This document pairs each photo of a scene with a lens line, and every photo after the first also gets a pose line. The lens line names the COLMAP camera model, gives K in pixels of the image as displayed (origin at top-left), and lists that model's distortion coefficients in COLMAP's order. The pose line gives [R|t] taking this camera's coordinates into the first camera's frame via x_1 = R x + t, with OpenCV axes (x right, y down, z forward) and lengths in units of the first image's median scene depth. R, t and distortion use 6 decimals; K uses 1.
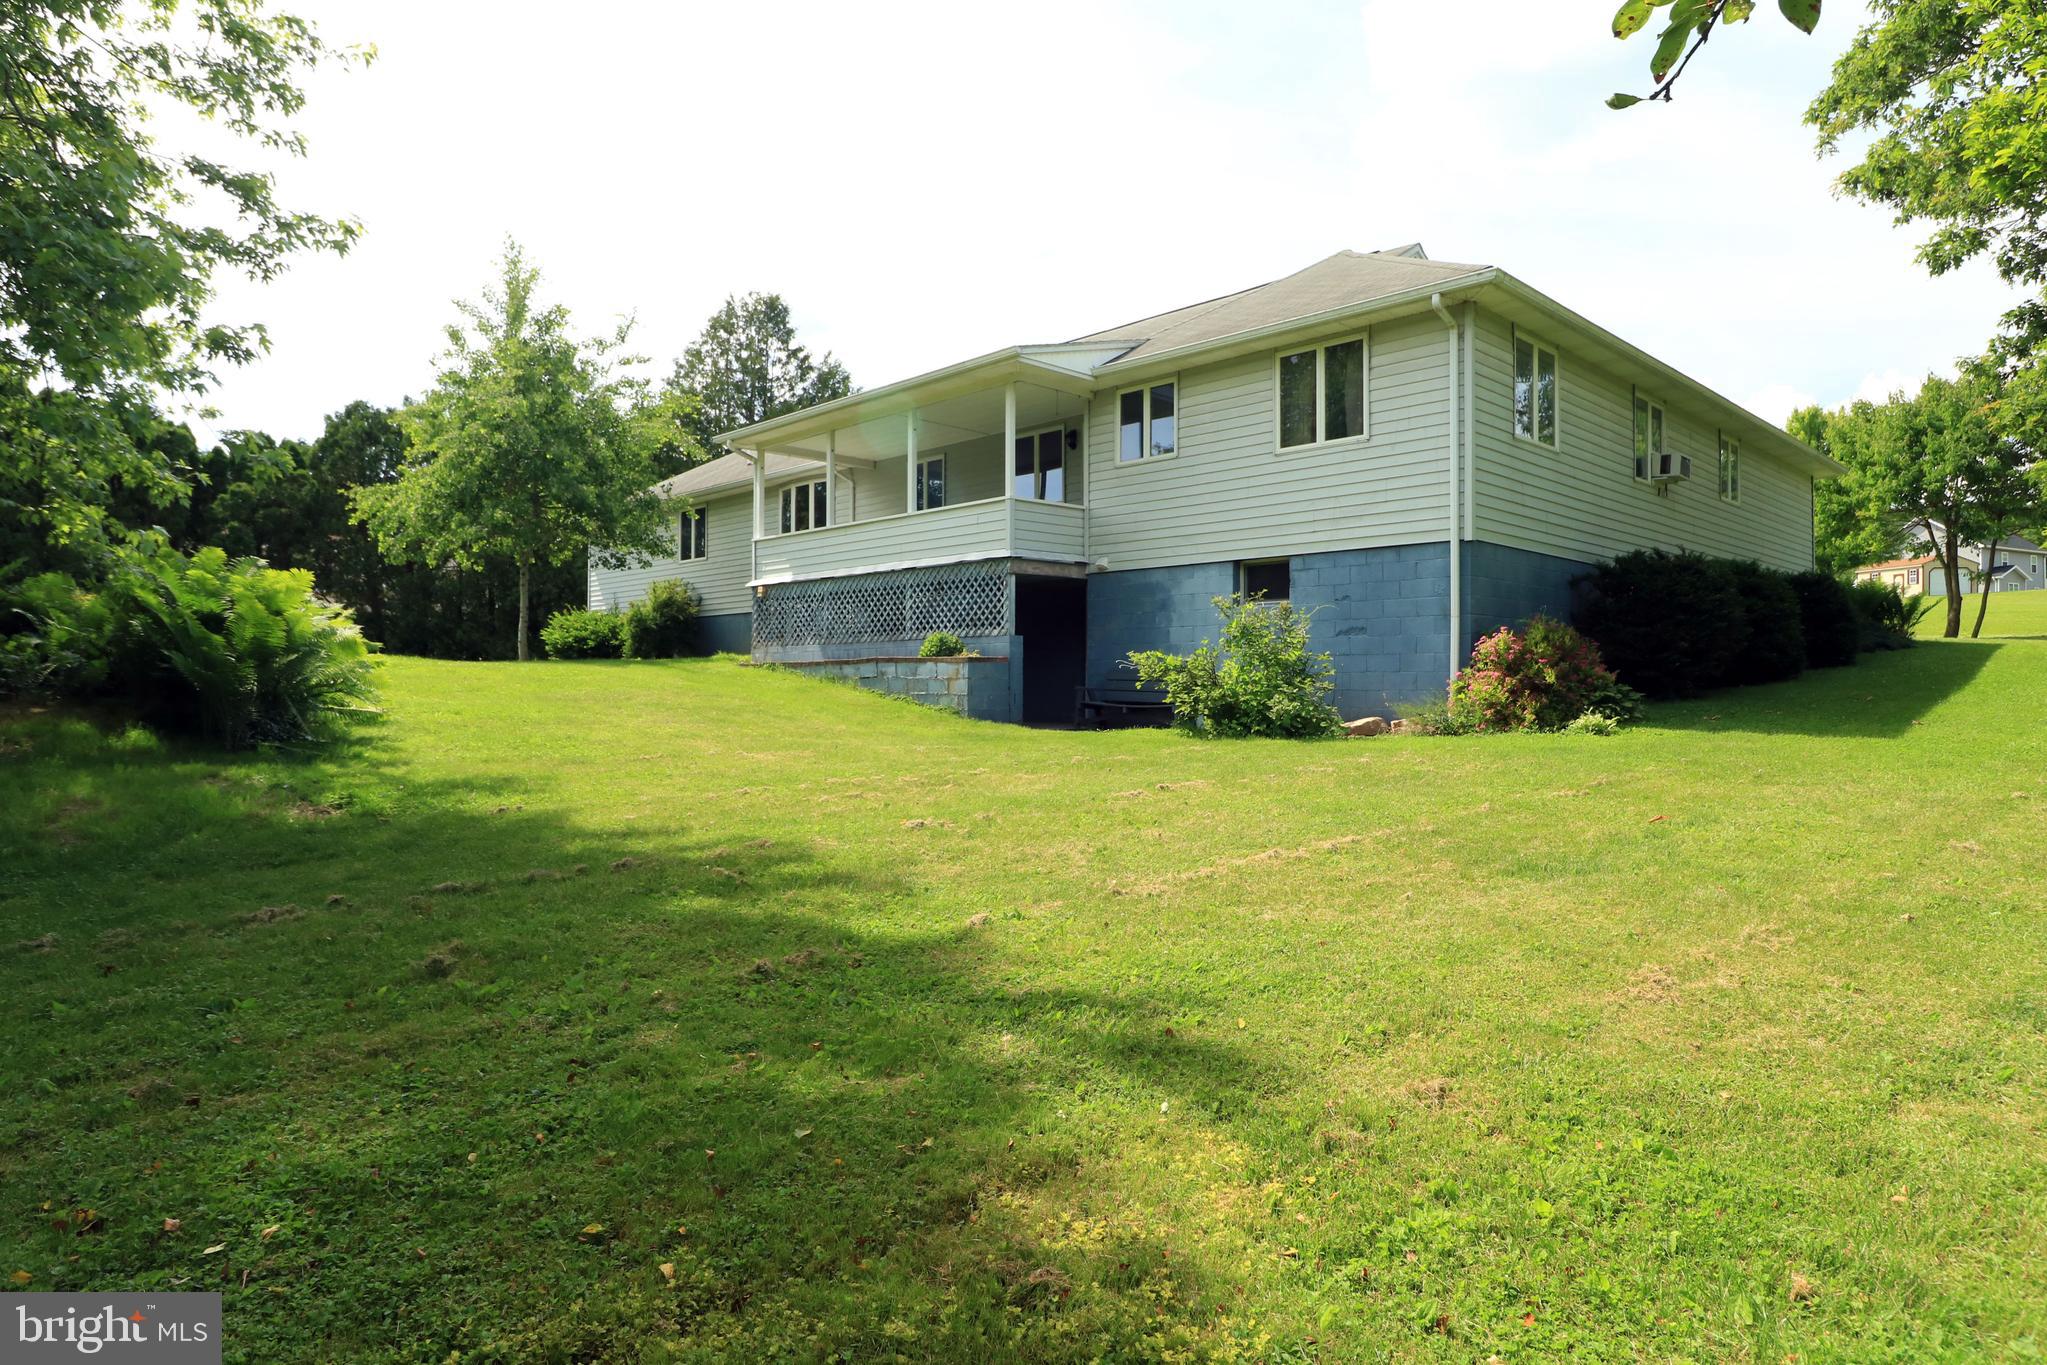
lens RADIAL K [[1185.2, 0, 1022.8], [0, 1185.2, 683.3], [0, 0, 1]] dist [0.006758, 0.000936]
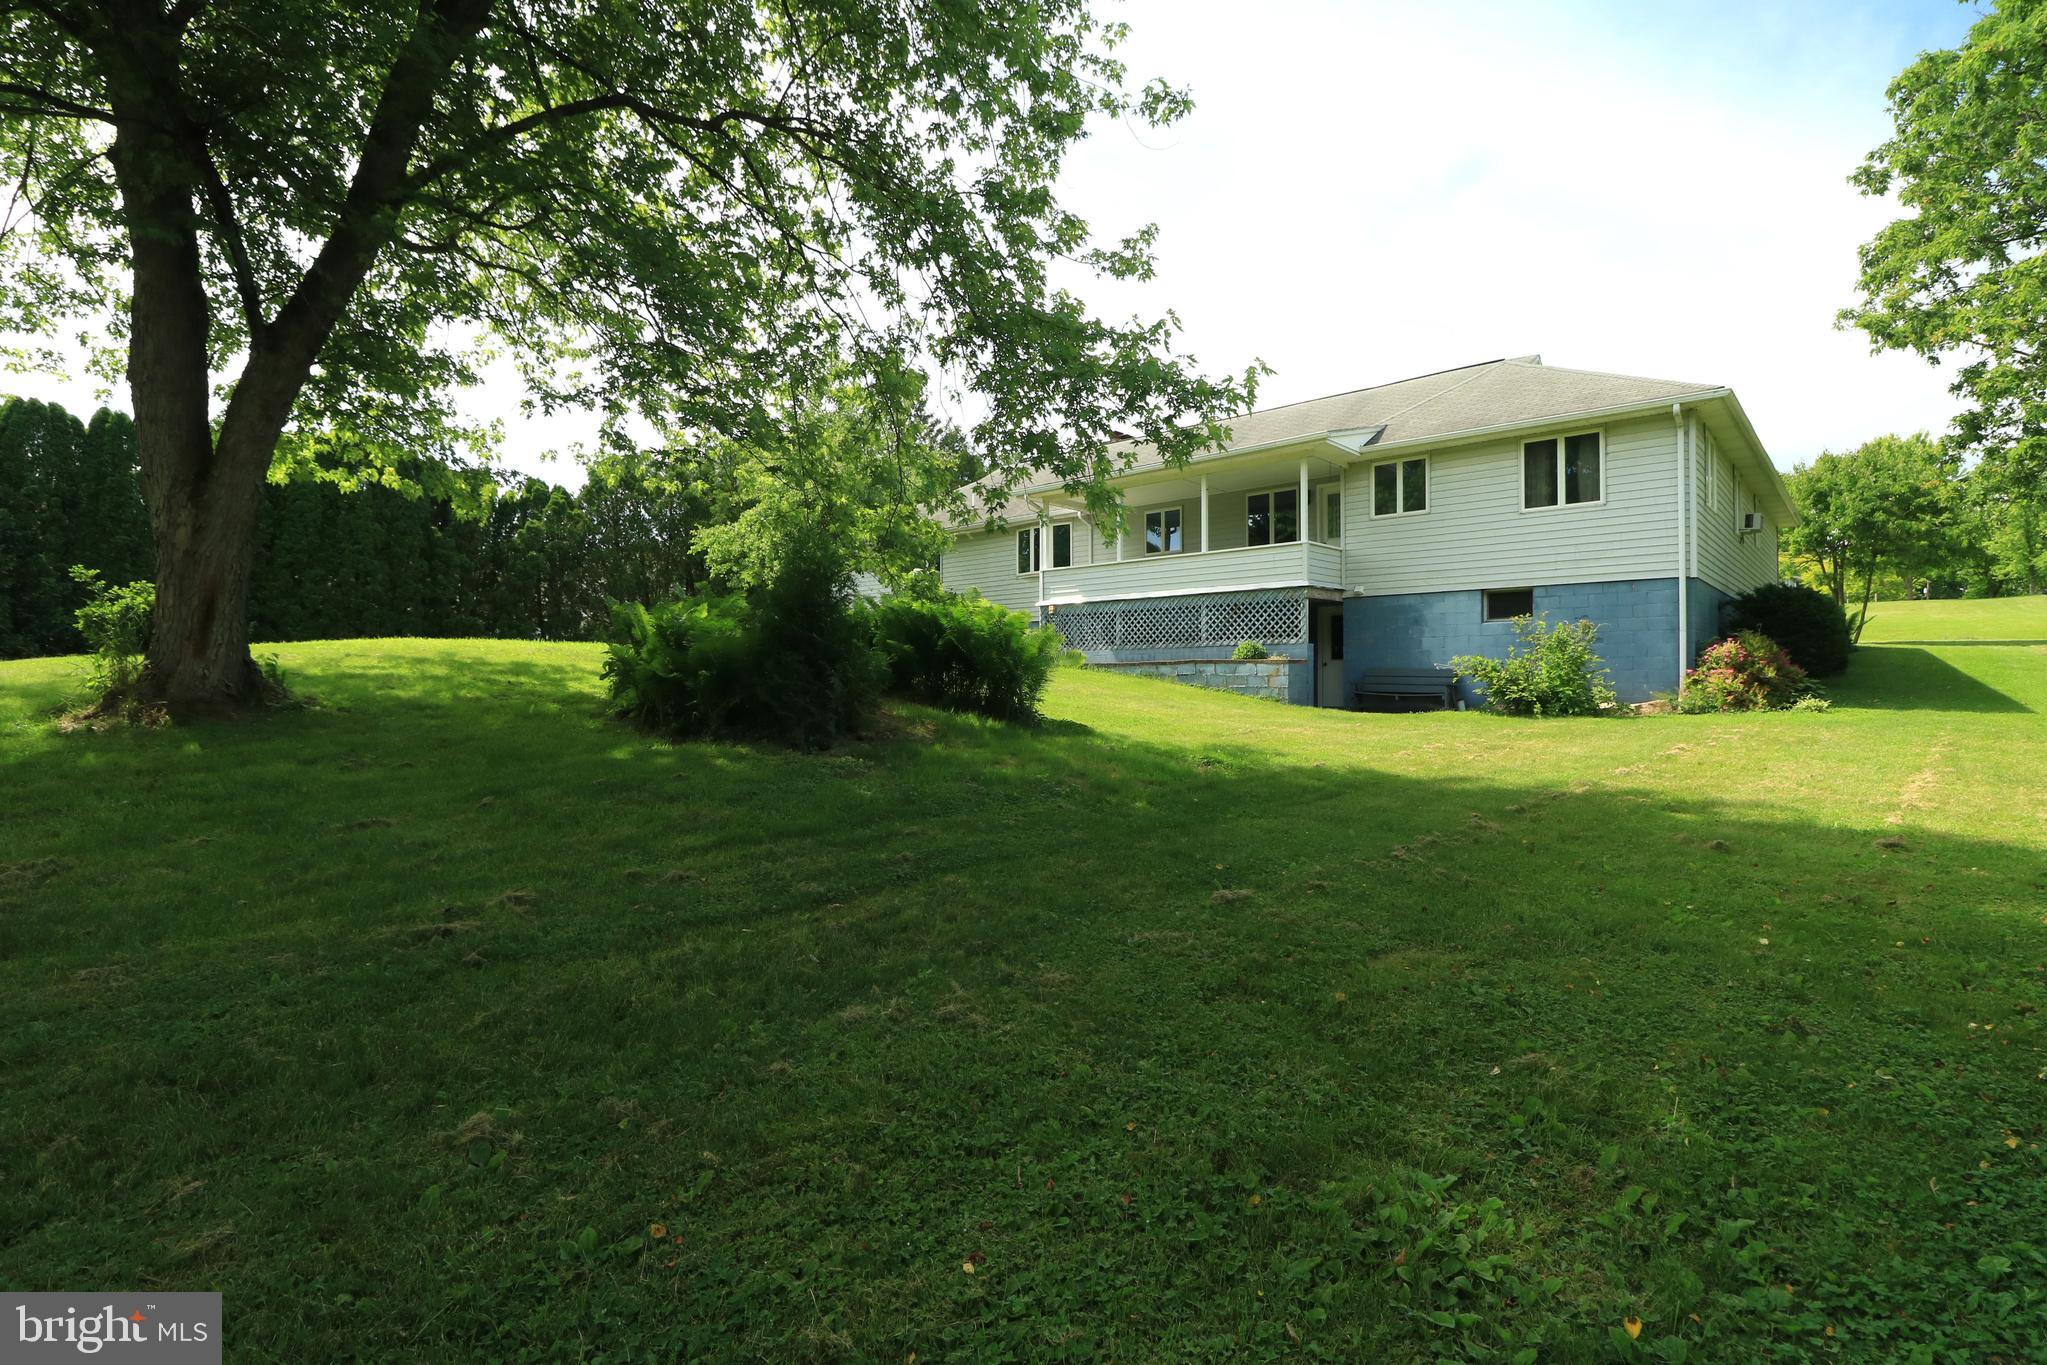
lens RADIAL K [[963.1, 0, 1024.3], [0, 963.1, 681.2], [0, 0, 1]] dist [-0.004771, -0.000588]
pose [[0.998464, -0.002032, 0.055375, -0.408263], [0.001957, 0.999997, 0.001414, 0.000633], [-0.055378, -0.001304, 0.998465, -0.086538]]
